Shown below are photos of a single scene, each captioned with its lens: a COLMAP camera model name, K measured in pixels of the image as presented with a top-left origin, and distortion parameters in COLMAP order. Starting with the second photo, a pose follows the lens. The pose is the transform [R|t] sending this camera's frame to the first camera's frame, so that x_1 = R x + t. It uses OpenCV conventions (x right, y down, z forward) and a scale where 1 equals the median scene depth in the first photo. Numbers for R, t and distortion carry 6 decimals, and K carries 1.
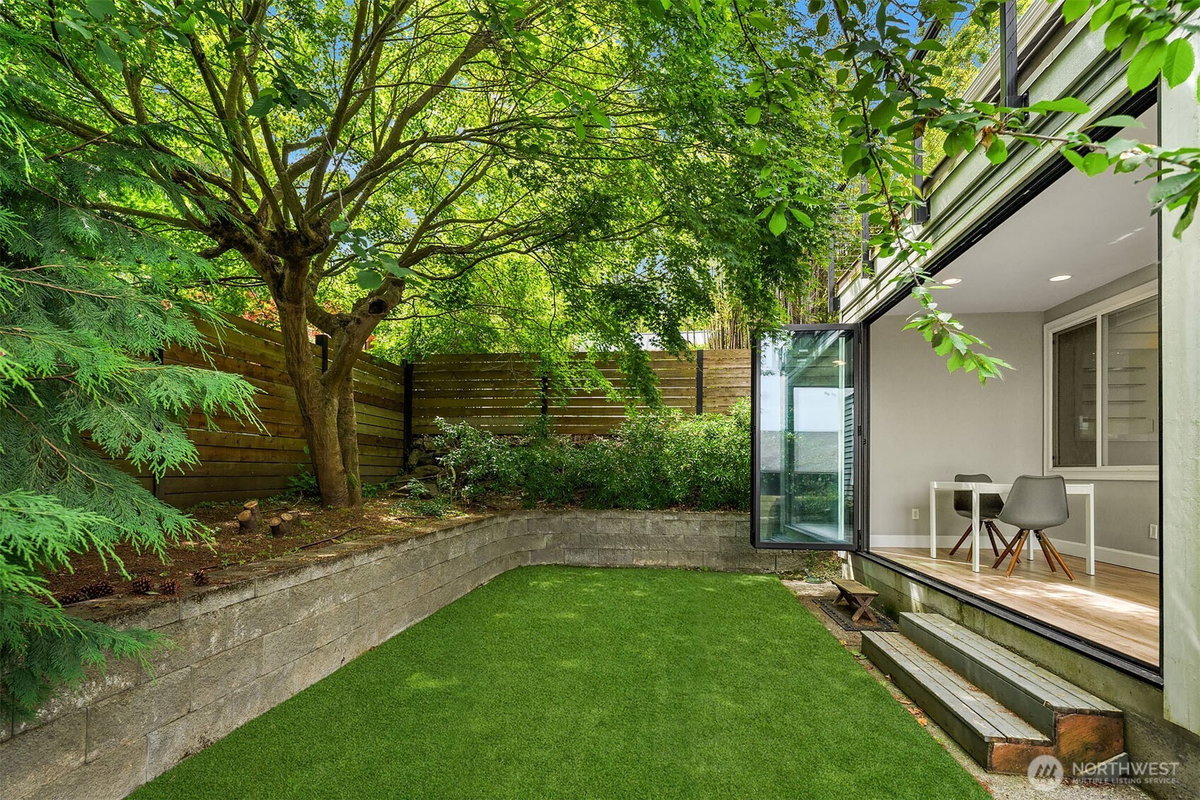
lens RADIAL K [[597.1, 0, 600.0], [0, 597.1, 400.0], [0, 0, 1]] dist [-0.000222, 0.000025]
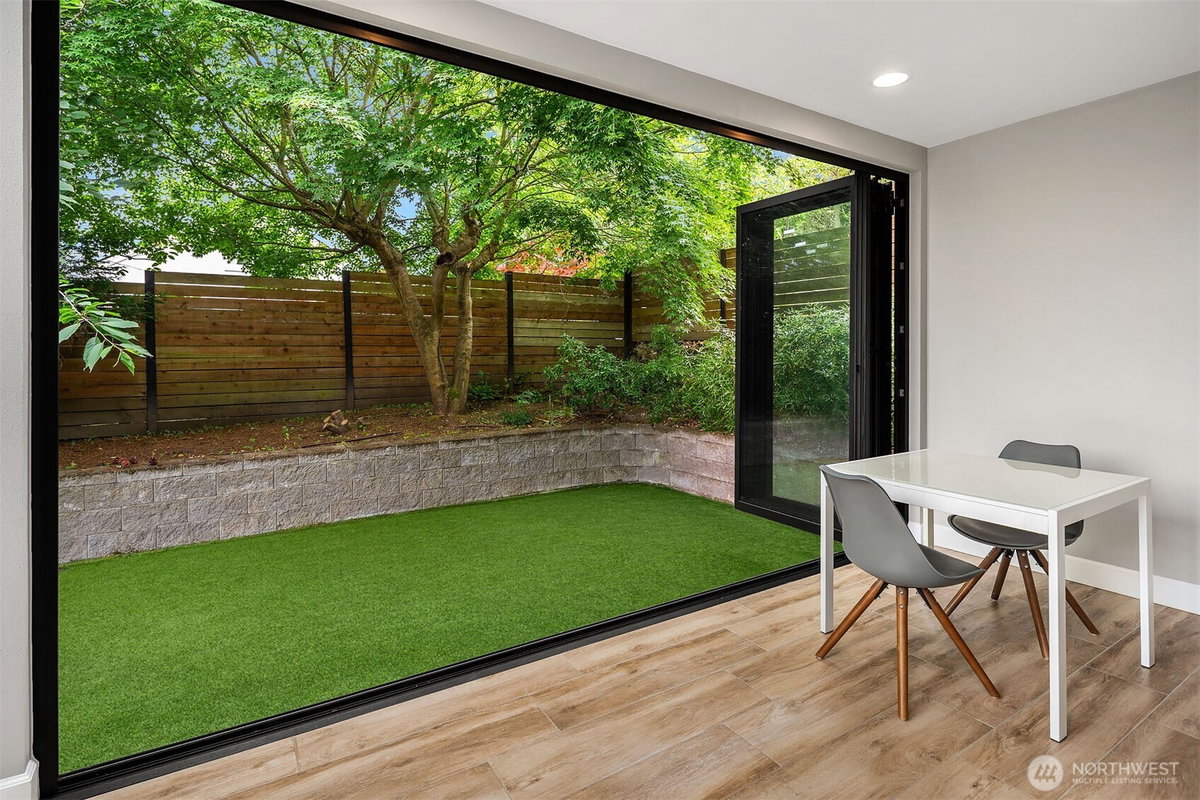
lens RADIAL K [[597.1, 0, 600.0], [0, 597.1, 400.0], [0, 0, 1]] dist [-0.000222, 0.000025]
pose [[0.635310, 0.048554, -0.770730, 1.244490], [0.099980, 0.984451, 0.144431, -0.002067], [0.765758, -0.168816, 0.620577, 0.773972]]
